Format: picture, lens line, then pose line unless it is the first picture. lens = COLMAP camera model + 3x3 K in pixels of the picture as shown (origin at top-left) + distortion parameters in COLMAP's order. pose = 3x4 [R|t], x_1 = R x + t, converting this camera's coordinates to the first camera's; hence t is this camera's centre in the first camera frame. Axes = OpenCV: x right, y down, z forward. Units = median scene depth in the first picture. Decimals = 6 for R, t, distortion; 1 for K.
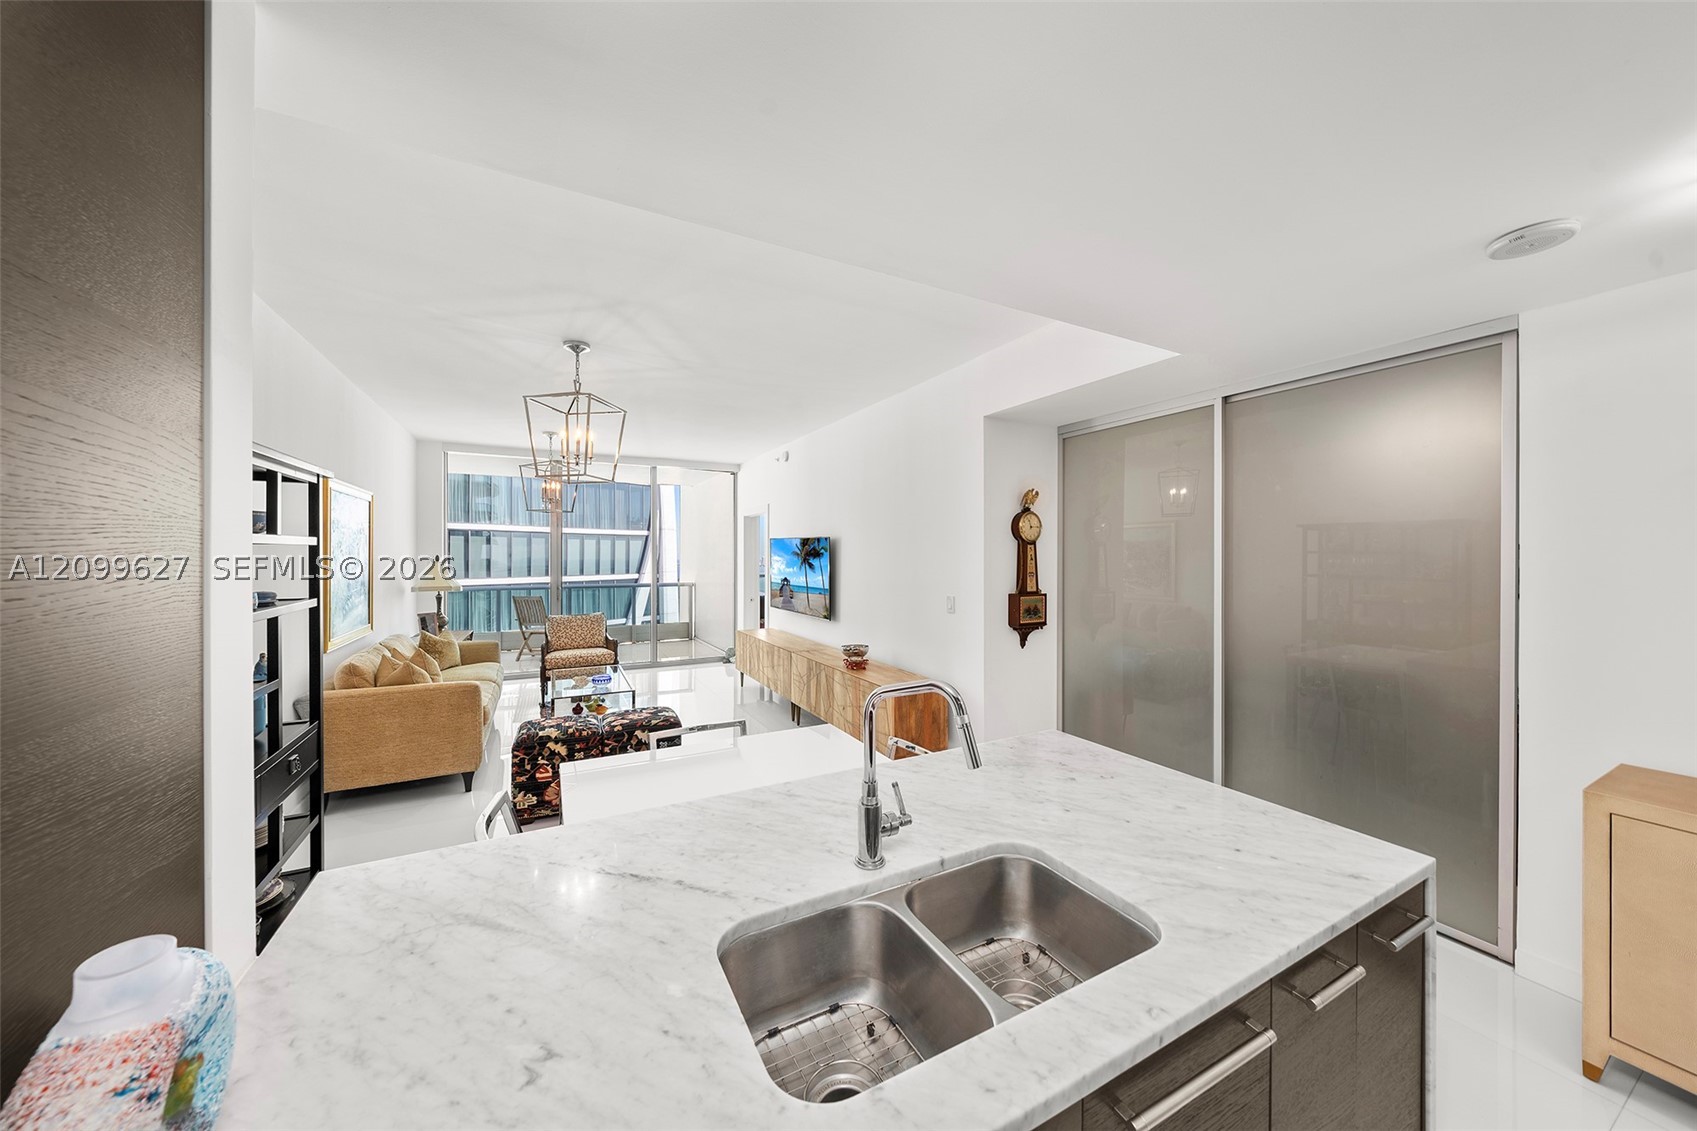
lens RADIAL K [[574.5, 0, 844.1], [0, 574.5, 558.3], [0, 0, 1]] dist [-0.001381, -0.000049]
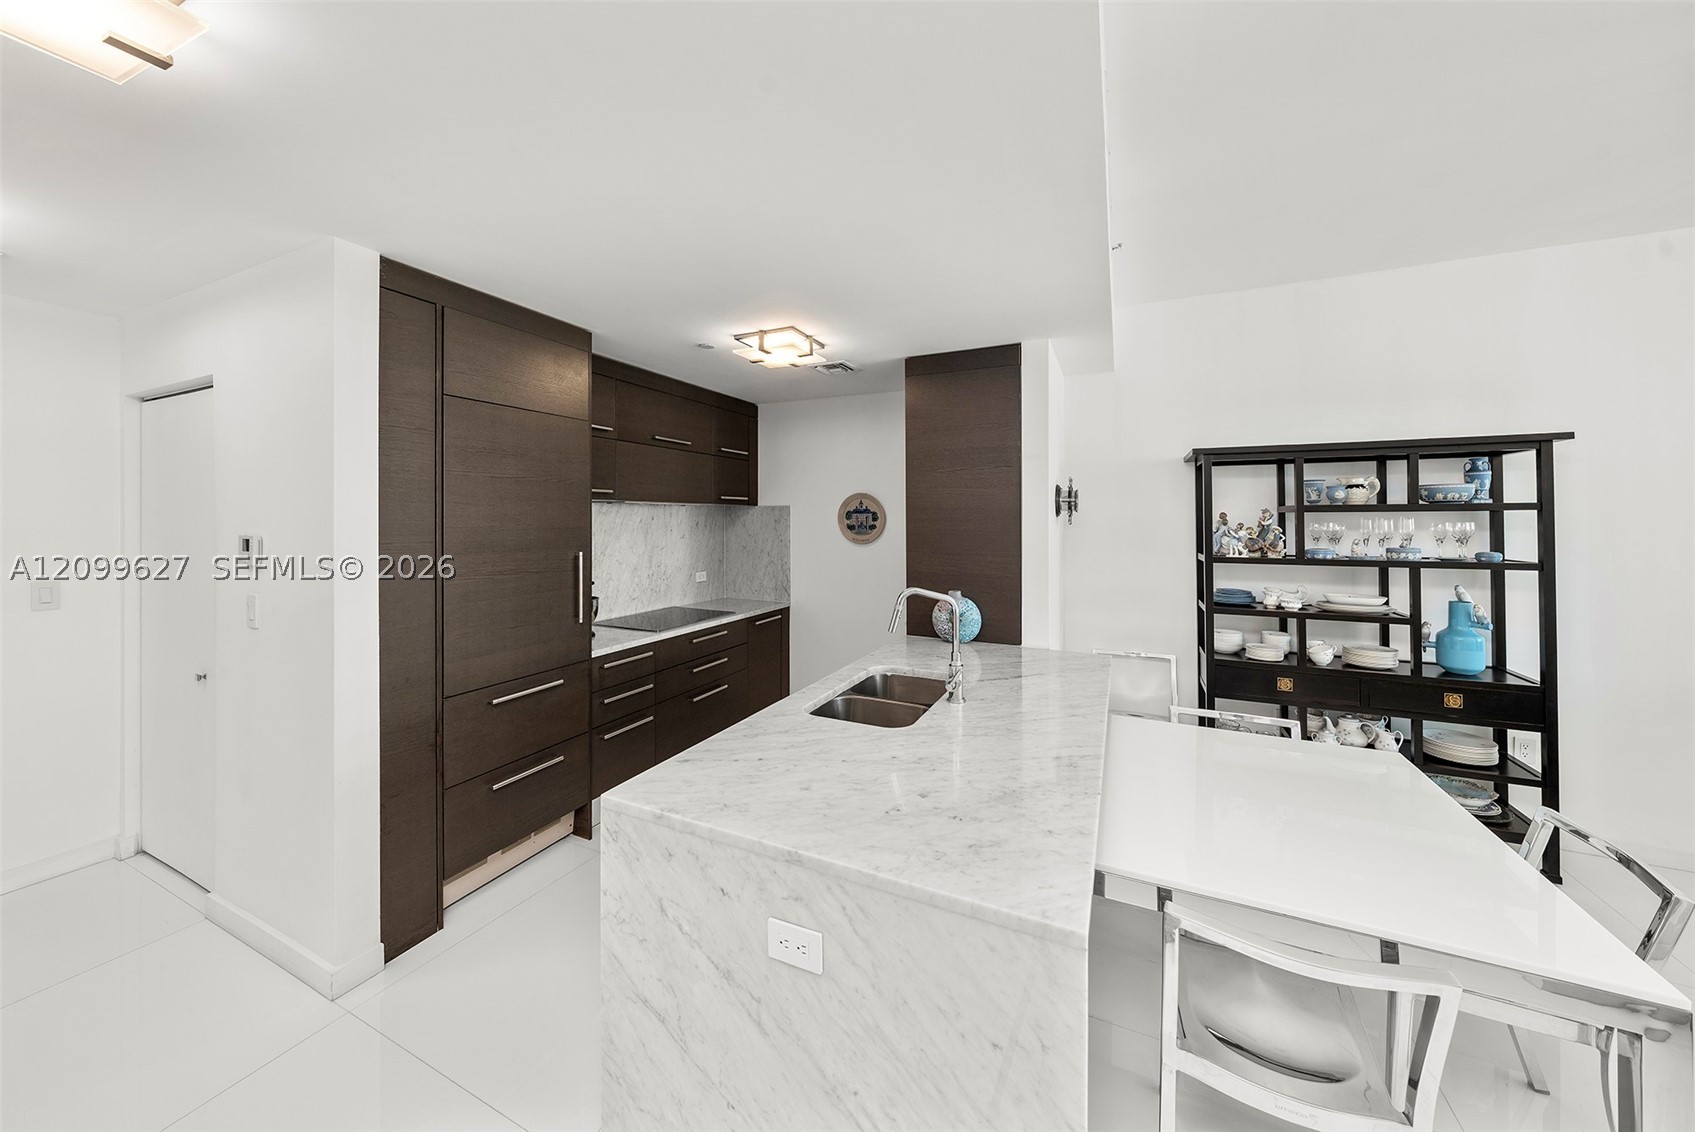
lens RADIAL K [[589.6, 0, 840.8], [0, 589.6, 513.6], [0, 0, 1]] dist [0.000453, -0.000014]
pose [[-0.799375, -0.008489, -0.600773, 0.420175], [-0.007396, 0.999963, -0.004288, -0.002394], [0.600787, 0.001015, -0.799408, 0.676220]]
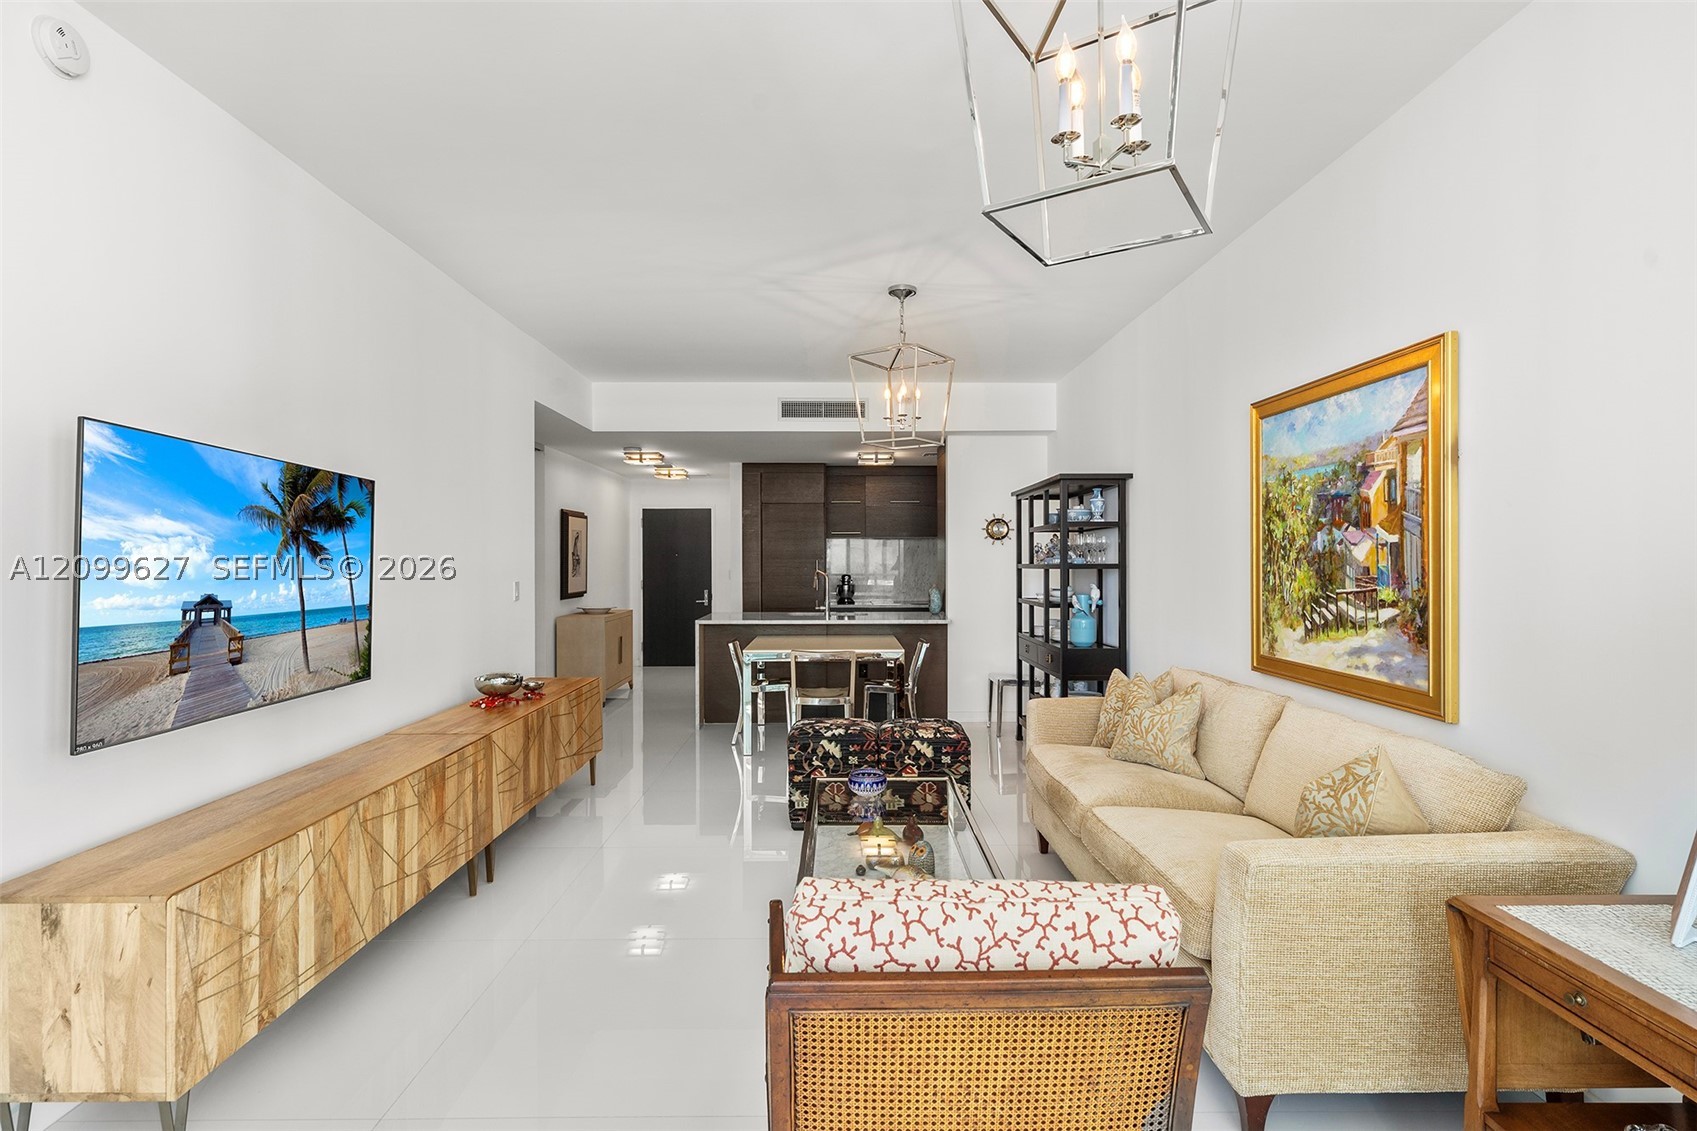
lens RADIAL K [[842.6, 0, 839.1], [0, 842.6, 567.3], [0, 0, 1]] dist [0.002722, 0.000494]
pose [[-0.888559, -0.001706, 0.458759, -0.868143], [0.005824, 0.999871, 0.015000, 0.026071], [-0.458725, 0.016000, -0.888434, 1.961096]]
